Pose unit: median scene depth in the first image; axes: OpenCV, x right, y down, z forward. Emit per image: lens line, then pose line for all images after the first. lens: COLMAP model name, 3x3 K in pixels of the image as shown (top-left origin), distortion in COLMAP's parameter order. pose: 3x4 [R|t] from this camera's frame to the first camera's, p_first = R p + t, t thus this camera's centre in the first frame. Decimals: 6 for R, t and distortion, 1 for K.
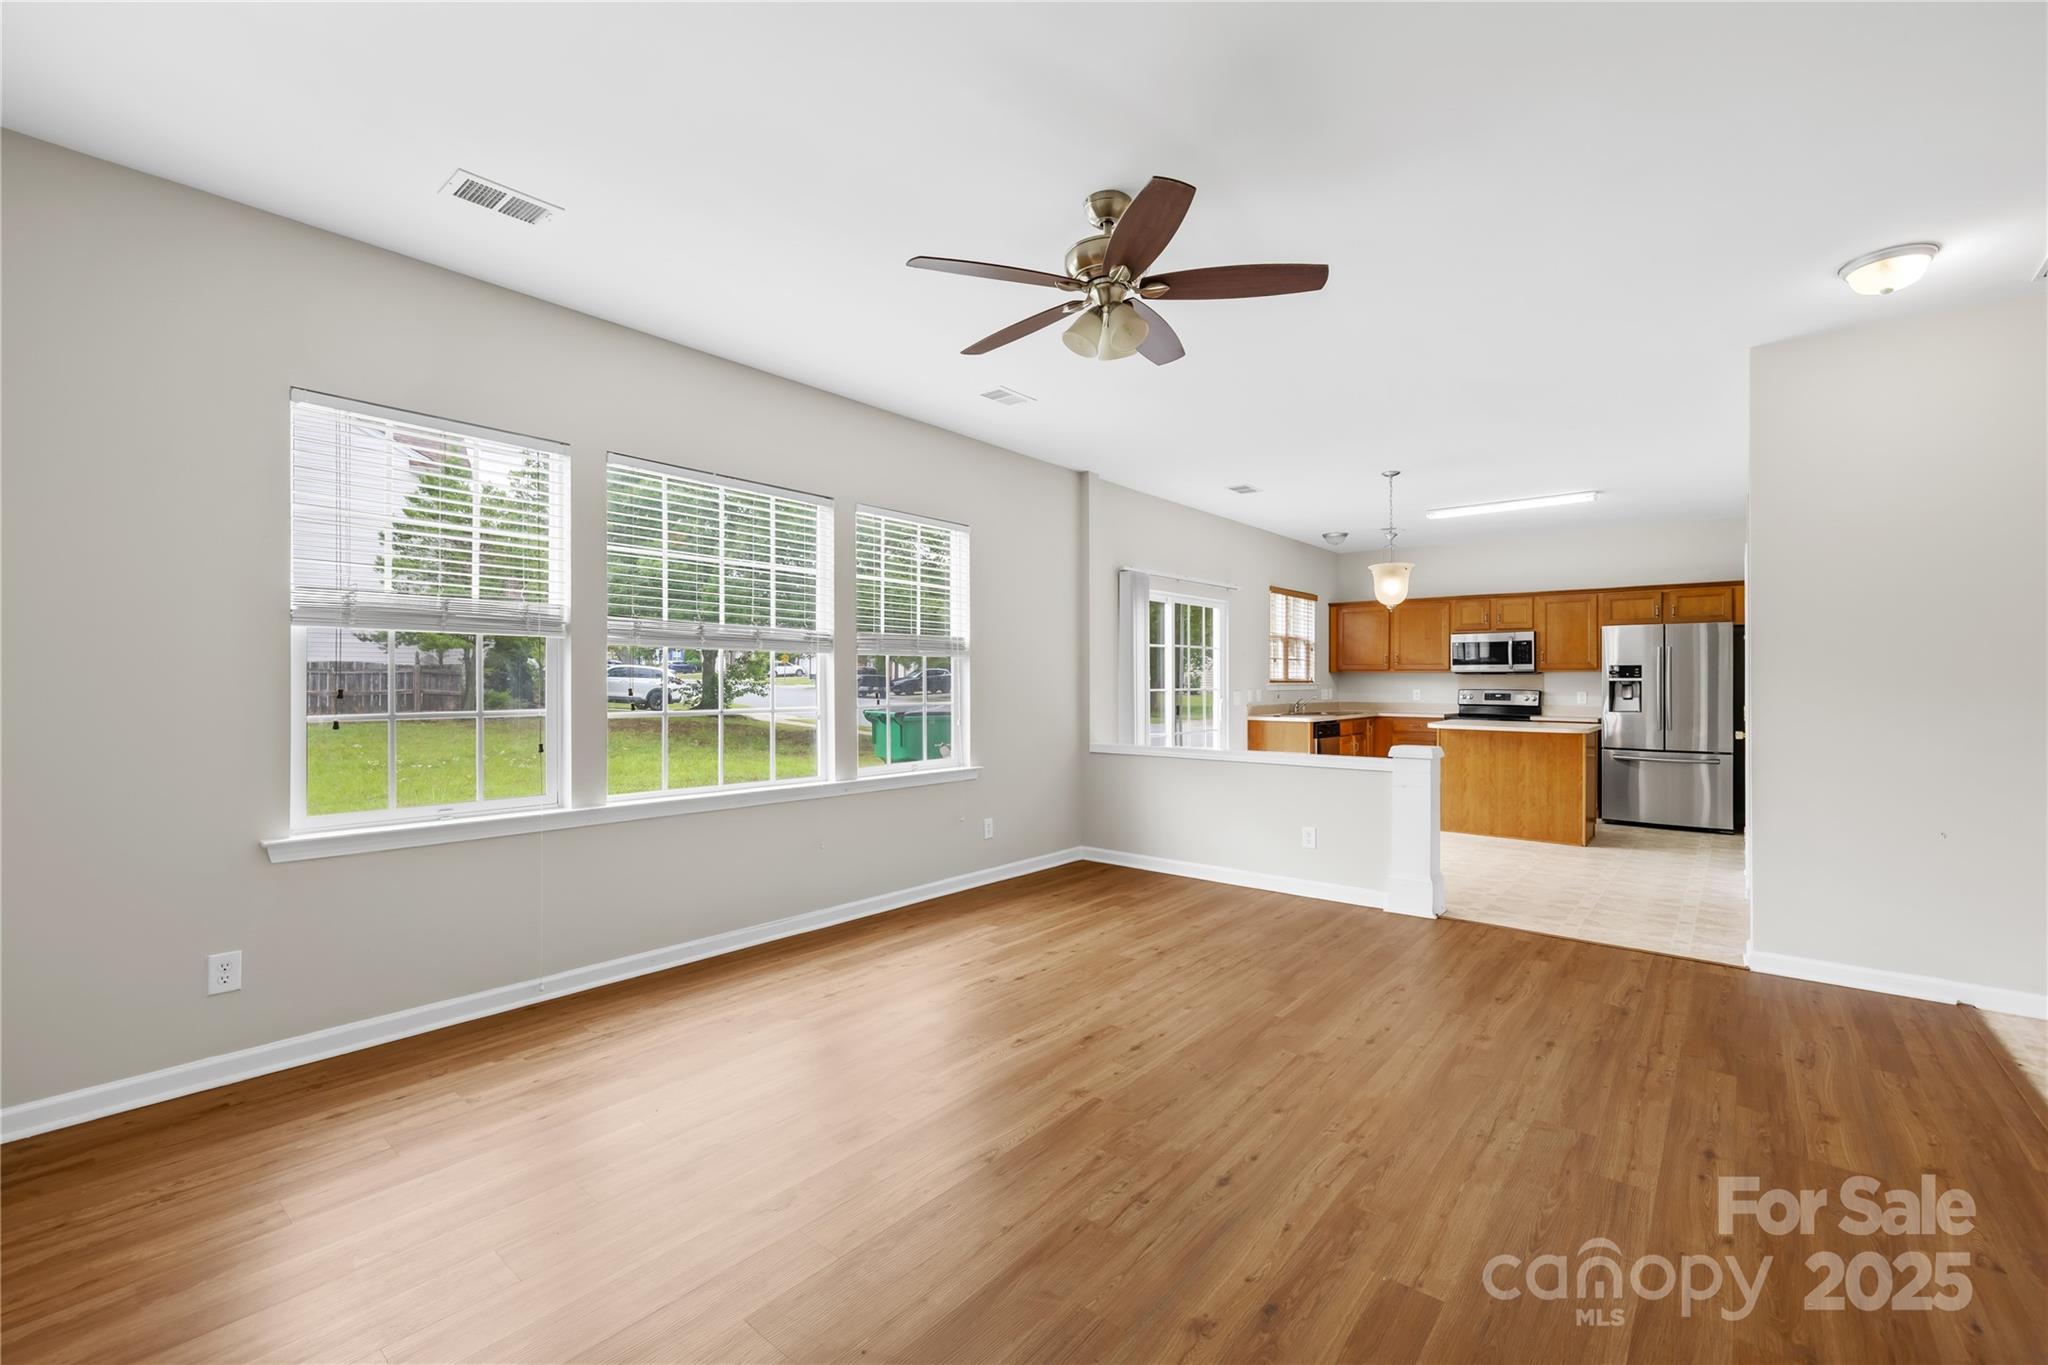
lens RADIAL K [[911.4, 0, 1024.0], [0, 911.4, 682.5], [0, 0, 1]] dist [-0.000603, 0.000343]
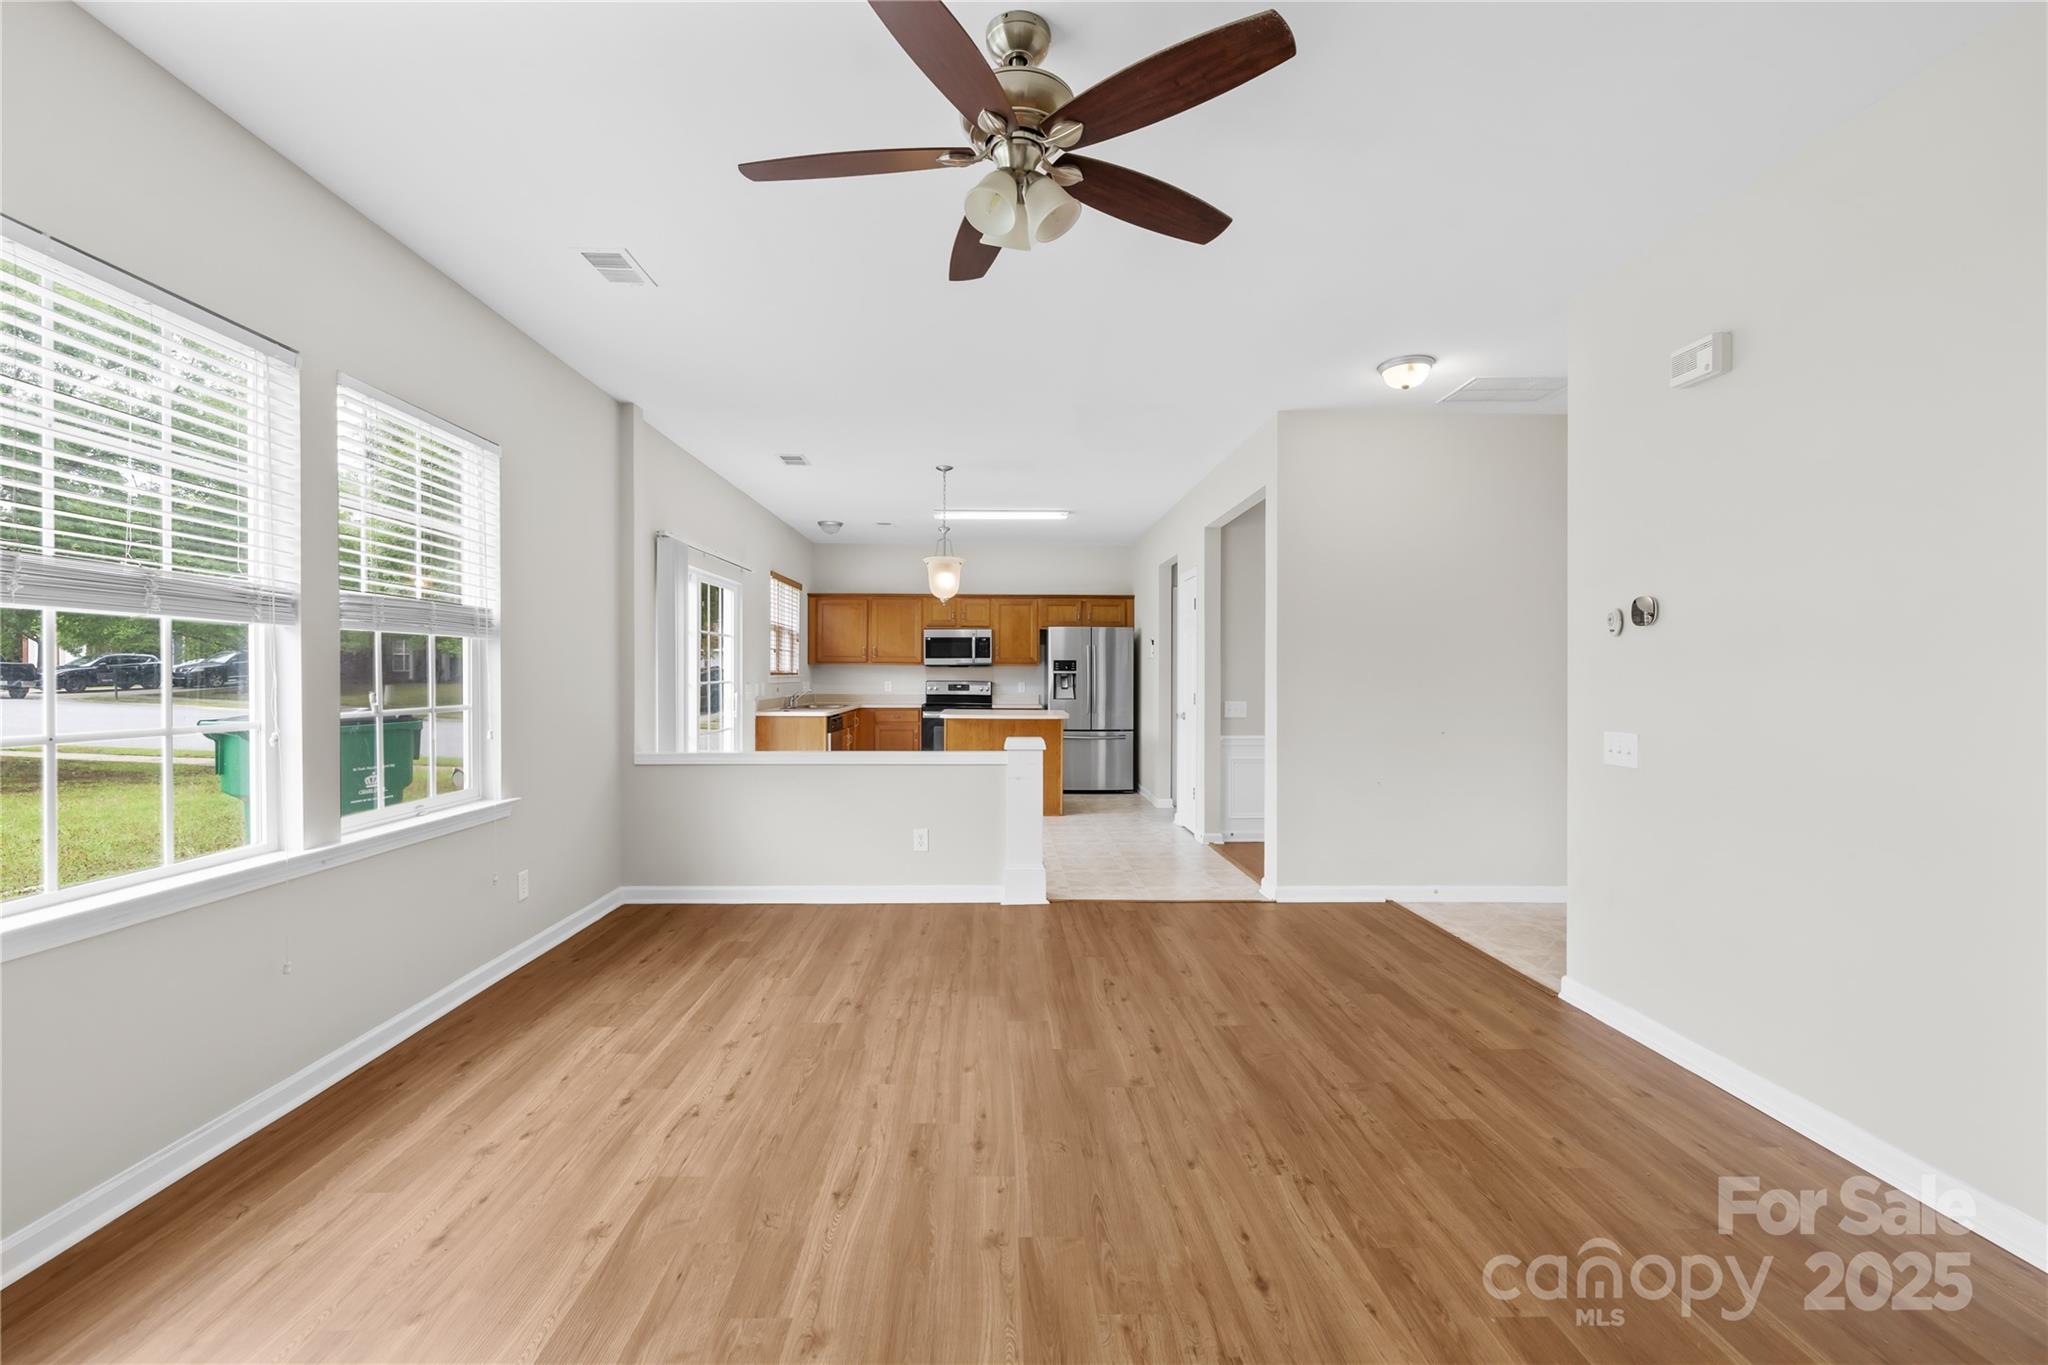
lens RADIAL K [[879.0, 0, 1052.6], [0, 879.0, 678.0], [0, 0, 1]] dist [0.000018, 0.000012]
pose [[0.737622, -0.002637, 0.675208, -0.236830], [-0.000560, 0.999990, 0.004517, -0.001645], [-0.675213, -0.003710, 0.737613, 0.283096]]
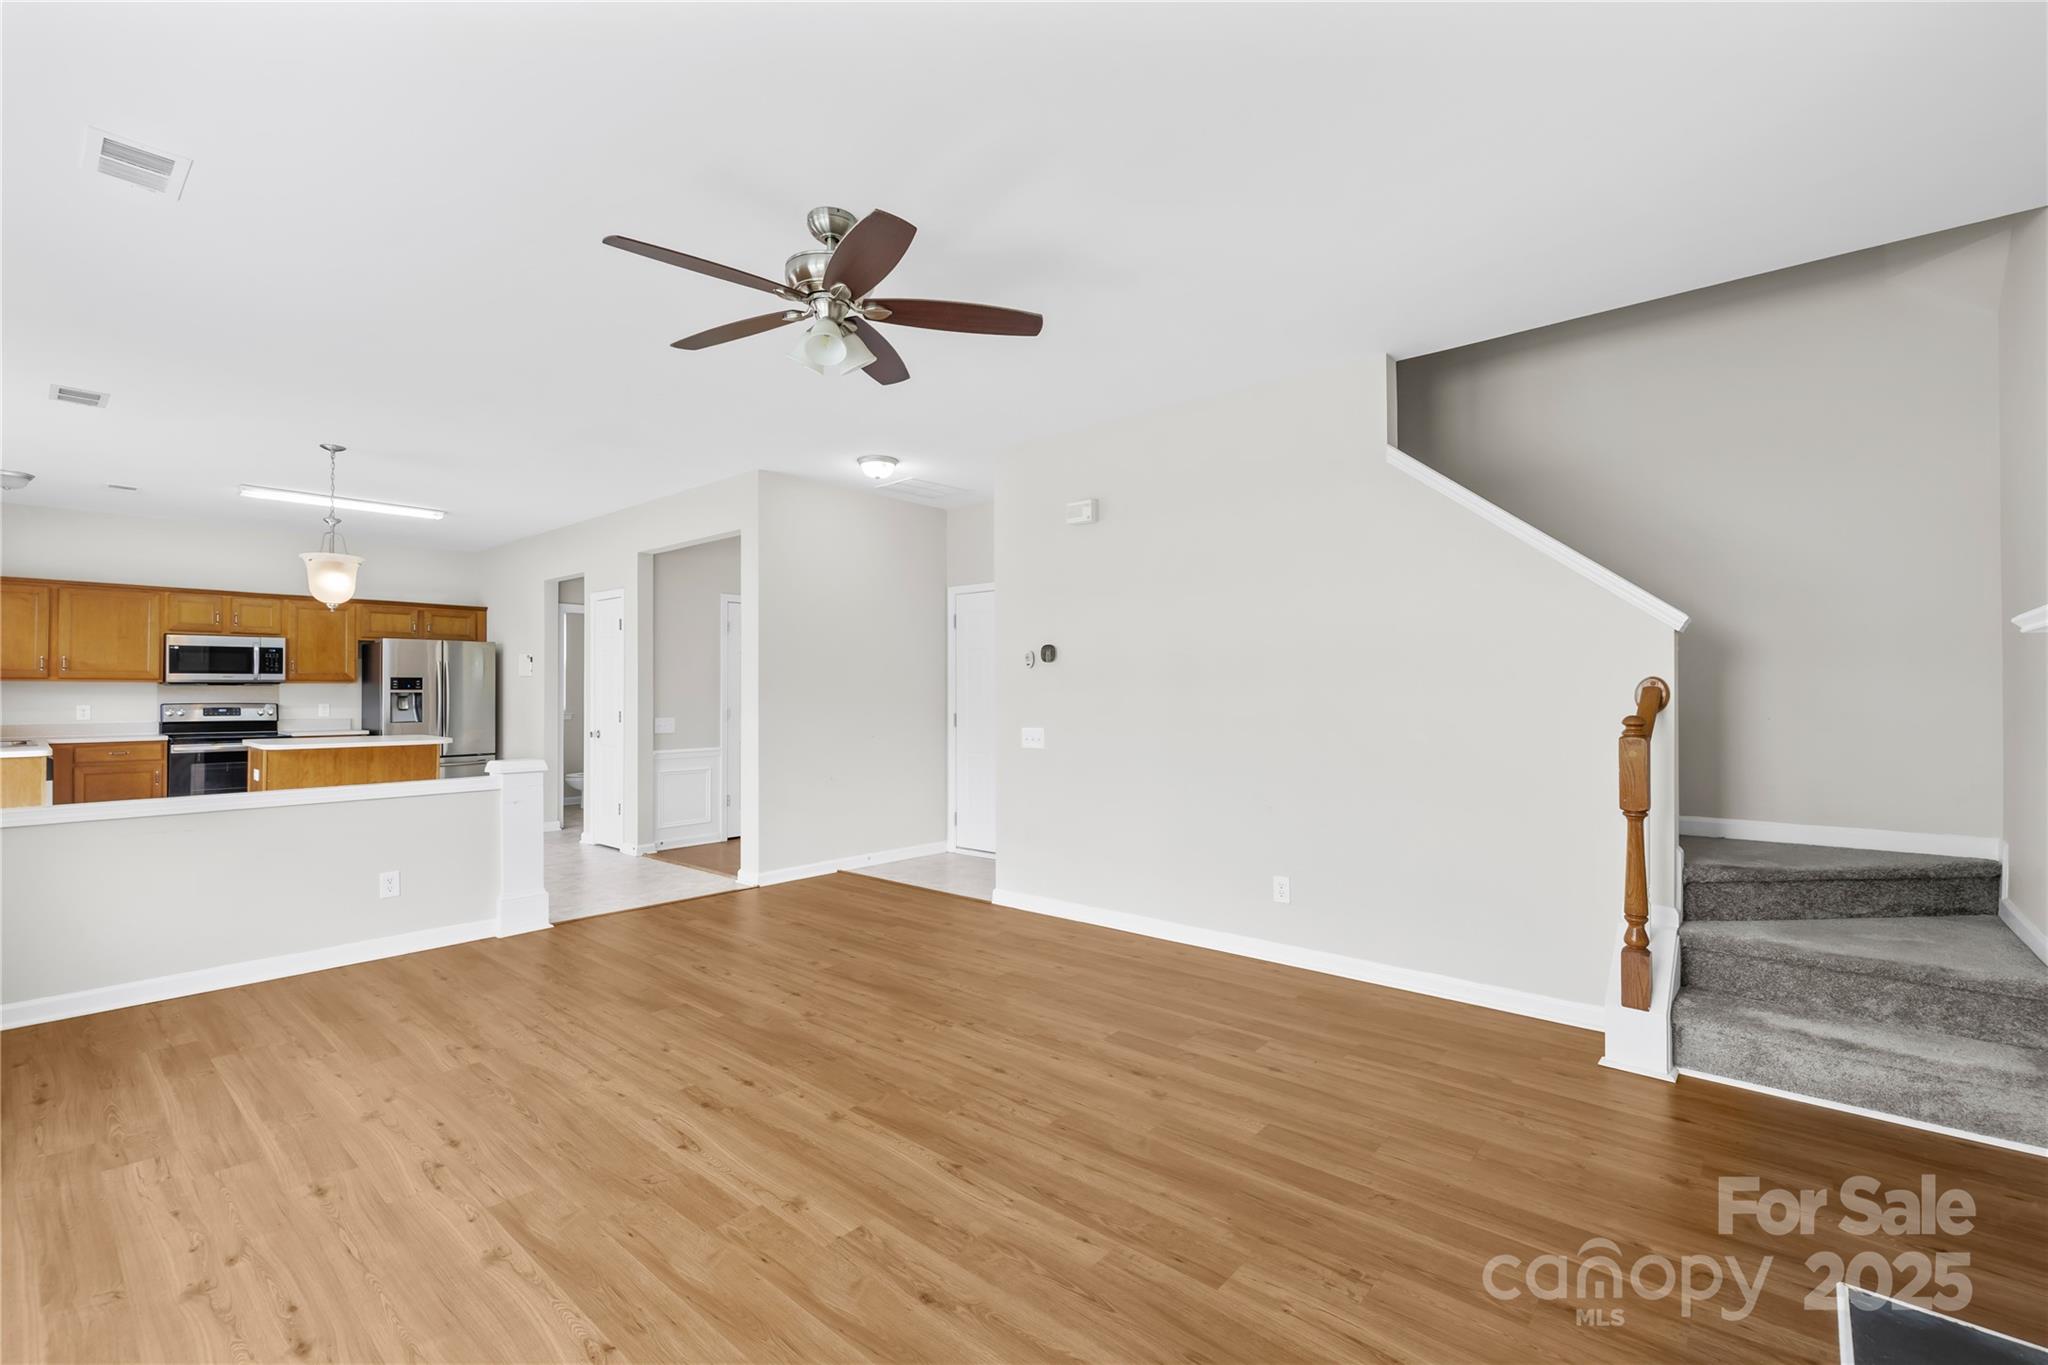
lens RADIAL K [[837.9, 0, 1049.5], [0, 837.9, 684.8], [0, 0, 1]] dist [-0.000580, -0.000323]
pose [[-0.000022, 0.007971, 0.999968, -0.522965], [0.002983, 0.999964, -0.007971, -0.001639], [-0.999996, 0.002982, -0.000046, 0.482192]]
